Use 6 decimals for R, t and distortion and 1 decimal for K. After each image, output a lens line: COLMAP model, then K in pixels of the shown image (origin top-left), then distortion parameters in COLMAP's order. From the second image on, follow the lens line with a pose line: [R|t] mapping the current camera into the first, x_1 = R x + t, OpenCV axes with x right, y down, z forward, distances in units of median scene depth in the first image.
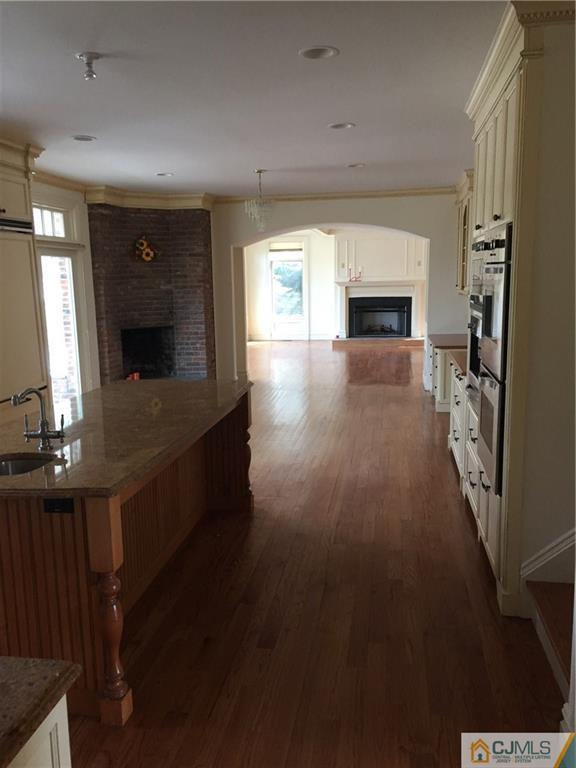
lens RADIAL K [[651.8, 0, 288.0], [0, 651.8, 384.0], [0, 0, 1]] dist [0.068700, -0.073816]
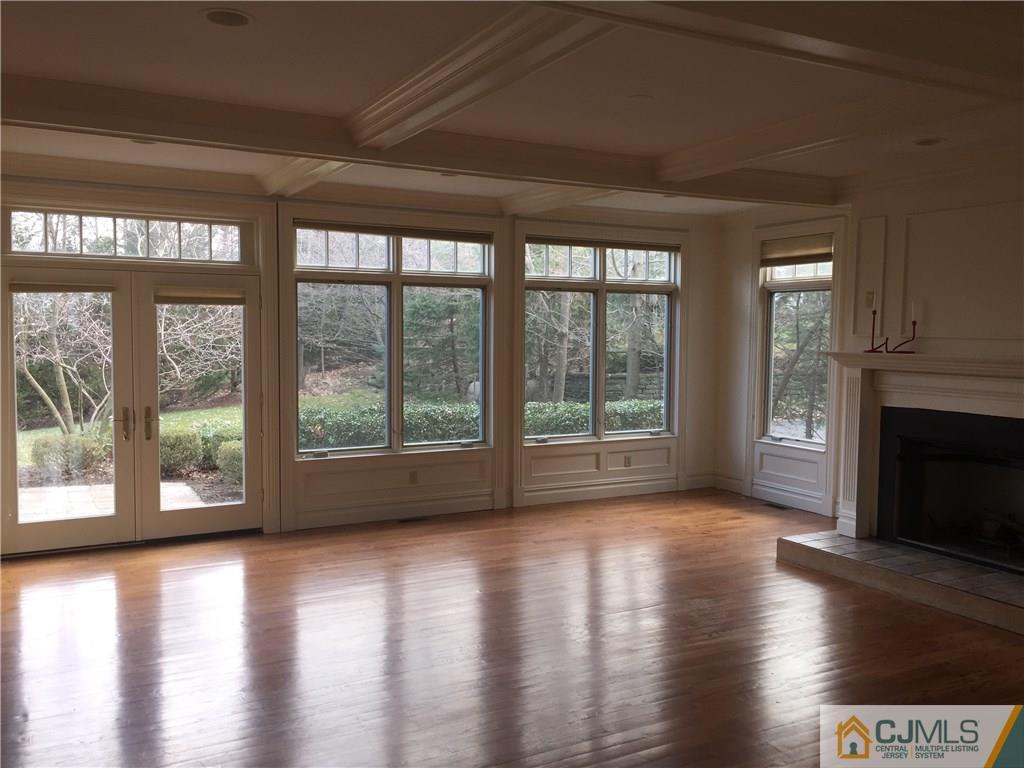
lens RADIAL K [[863.2, 0, 512.5], [0, 863.2, 396.0], [0, 0, 1]] dist [0.064567, -0.078077]
pose [[0.604365, 0.082898, -0.792383, 0.306851], [-0.144504, 0.989482, -0.006697, -0.110005], [0.783493, 0.118550, 0.609987, 0.626397]]
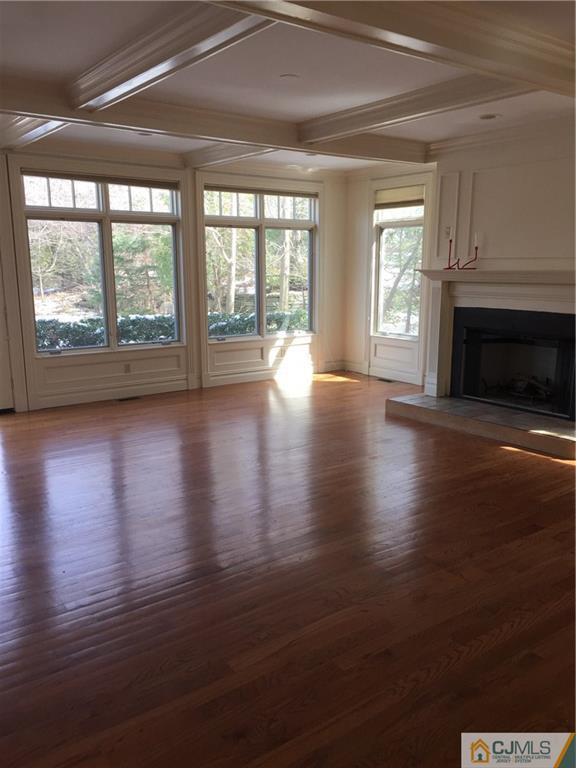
lens RADIAL K [[644.4, 0, 287.7], [0, 644.4, 397.2], [0, 0, 1]] dist [0.047105, -0.005652]
pose [[0.714226, 0.158374, -0.681762, 0.318846], [-0.122078, 0.987321, 0.101464, -0.103053], [0.689187, 0.010760, 0.724504, 0.611949]]
